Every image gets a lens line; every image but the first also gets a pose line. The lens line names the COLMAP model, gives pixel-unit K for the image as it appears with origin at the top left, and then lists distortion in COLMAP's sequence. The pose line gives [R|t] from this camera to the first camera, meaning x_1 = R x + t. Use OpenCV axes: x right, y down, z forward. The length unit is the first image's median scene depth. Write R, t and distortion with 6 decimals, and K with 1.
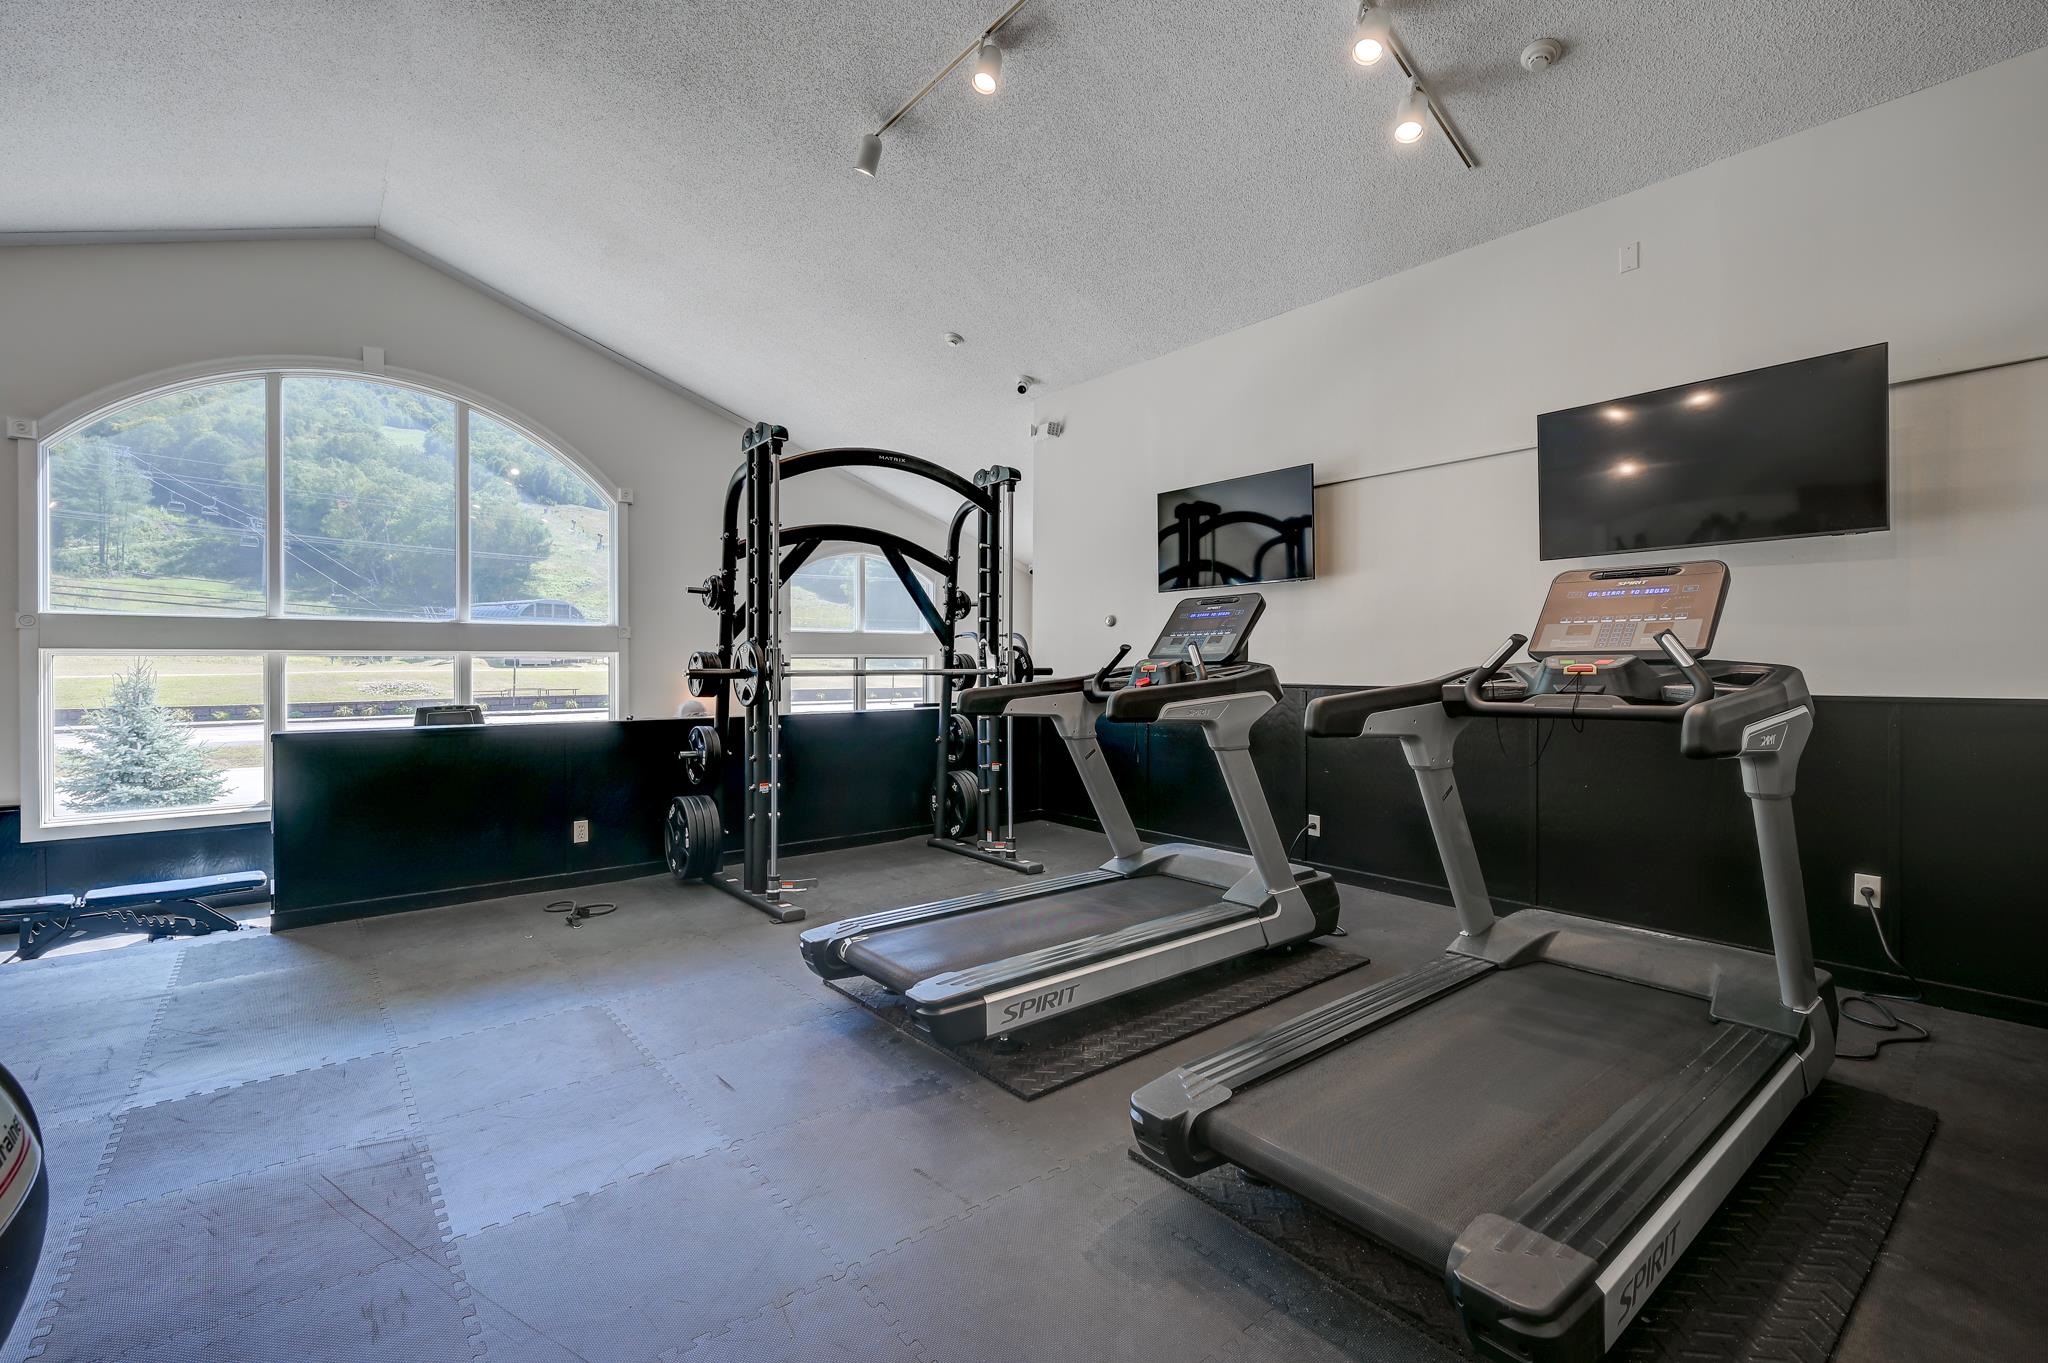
lens RADIAL K [[901.4, 0, 1025.0], [0, 901.4, 667.0], [0, 0, 1]] dist [-0.000322, -0.000098]
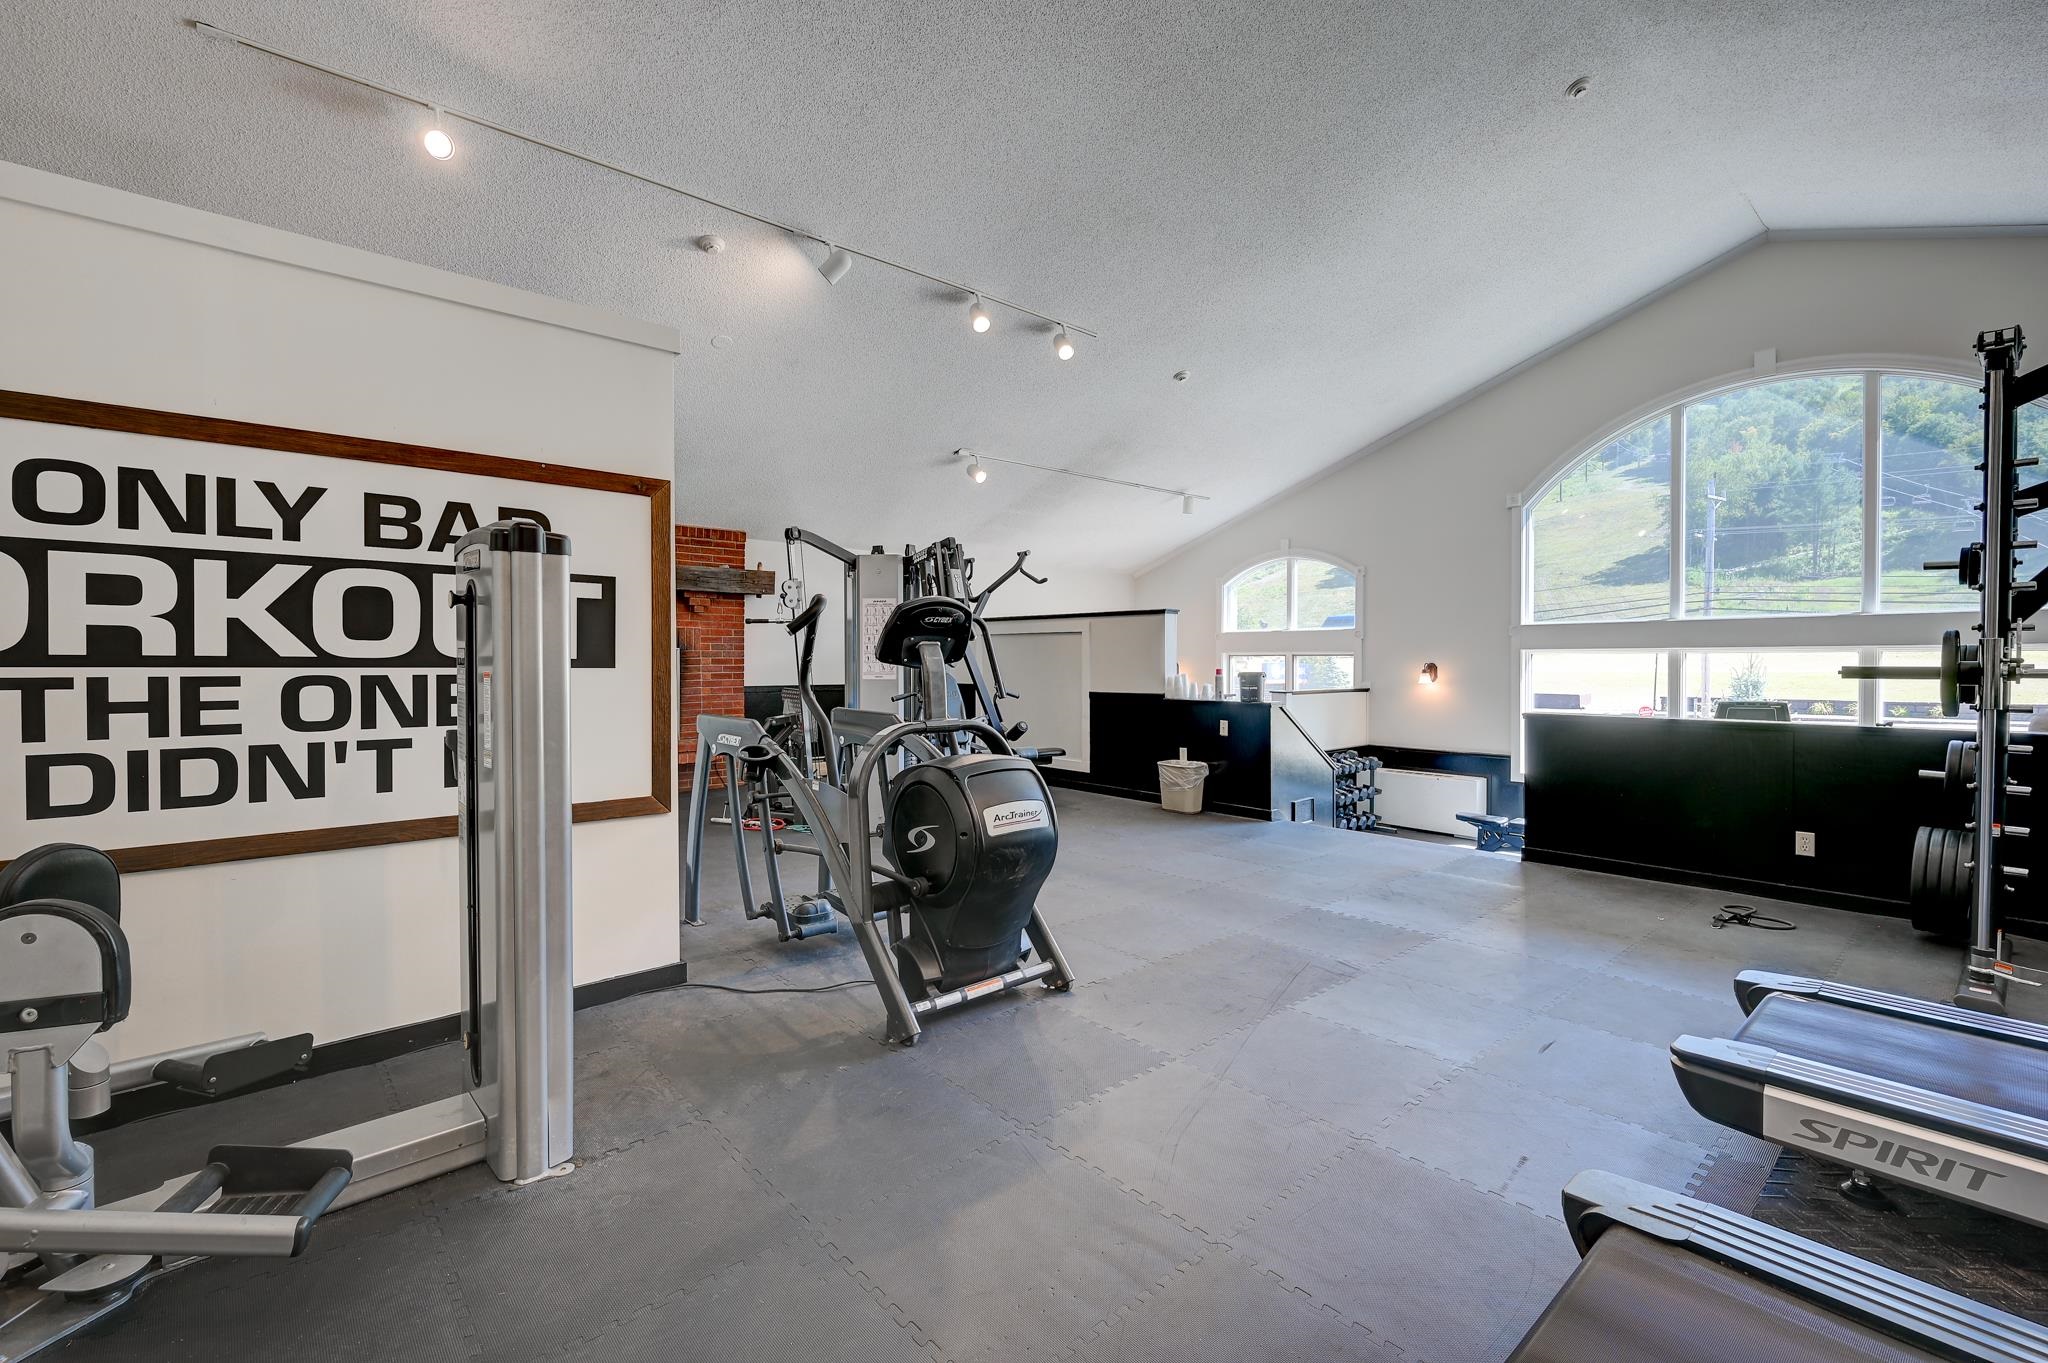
lens RADIAL K [[901.4, 0, 1026.1], [0, 901.4, 675.4], [0, 0, 1]] dist [-0.000322, -0.000098]
pose [[0.032443, 0.017561, -0.999319, 0.349953], [-0.002934, 0.999843, 0.017475, -0.001606], [0.999469, 0.002365, 0.032489, 0.161638]]
